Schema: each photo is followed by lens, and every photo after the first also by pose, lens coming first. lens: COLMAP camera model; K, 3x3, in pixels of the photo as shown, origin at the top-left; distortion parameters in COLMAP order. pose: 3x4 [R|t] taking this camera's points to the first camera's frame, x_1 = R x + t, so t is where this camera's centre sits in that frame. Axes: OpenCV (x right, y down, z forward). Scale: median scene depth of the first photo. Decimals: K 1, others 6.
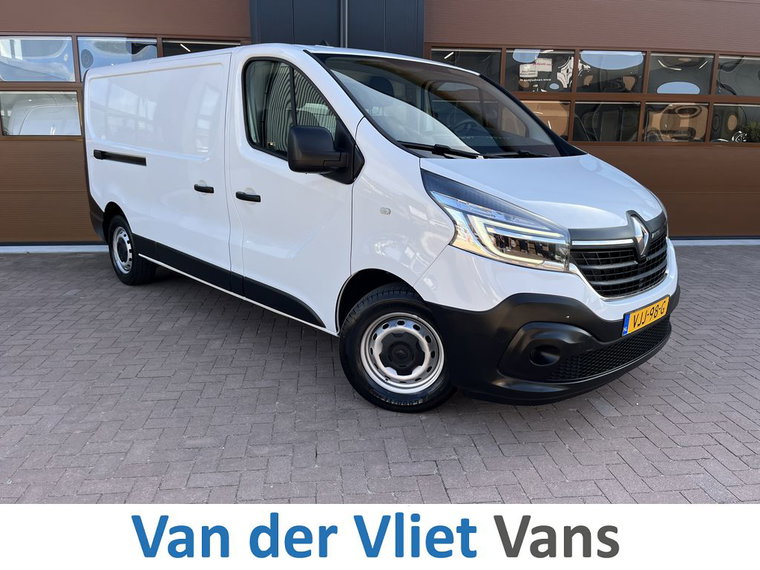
lens RADIAL K [[574.7, 0, 373.6], [0, 574.7, 282.9], [0, 0, 1]] dist [0.050757, -0.078609]
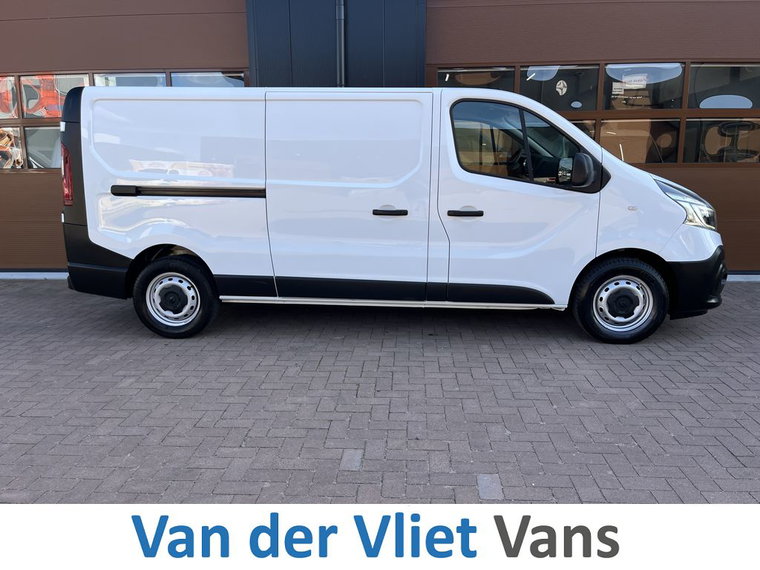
lens RADIAL K [[574.7, 0, 368.9], [0, 574.7, 283.1], [0, 0, 1]] dist [0.050757, -0.078609]
pose [[0.984929, 0.016916, -0.172128, 0.290081], [-0.023315, 0.999107, -0.035223, -0.035380], [0.171379, 0.038706, 0.984445, 0.106991]]
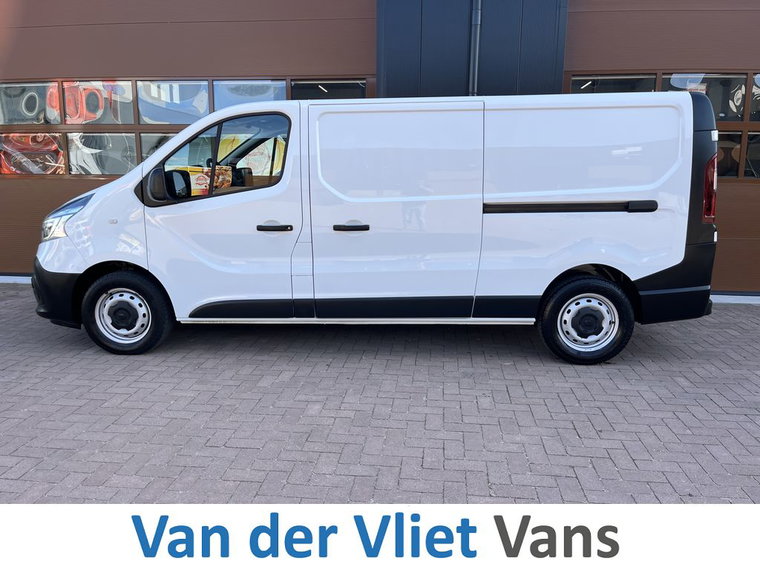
lens RADIAL K [[574.7, 0, 366.8], [0, 574.7, 276.6], [0, 0, 1]] dist [0.050757, -0.078609]
pose [[0.973792, 0.035385, -0.224672, 0.000963], [-0.049351, 0.997162, -0.056852, -0.052524], [0.222022, 0.066449, 0.972775, 0.129608]]
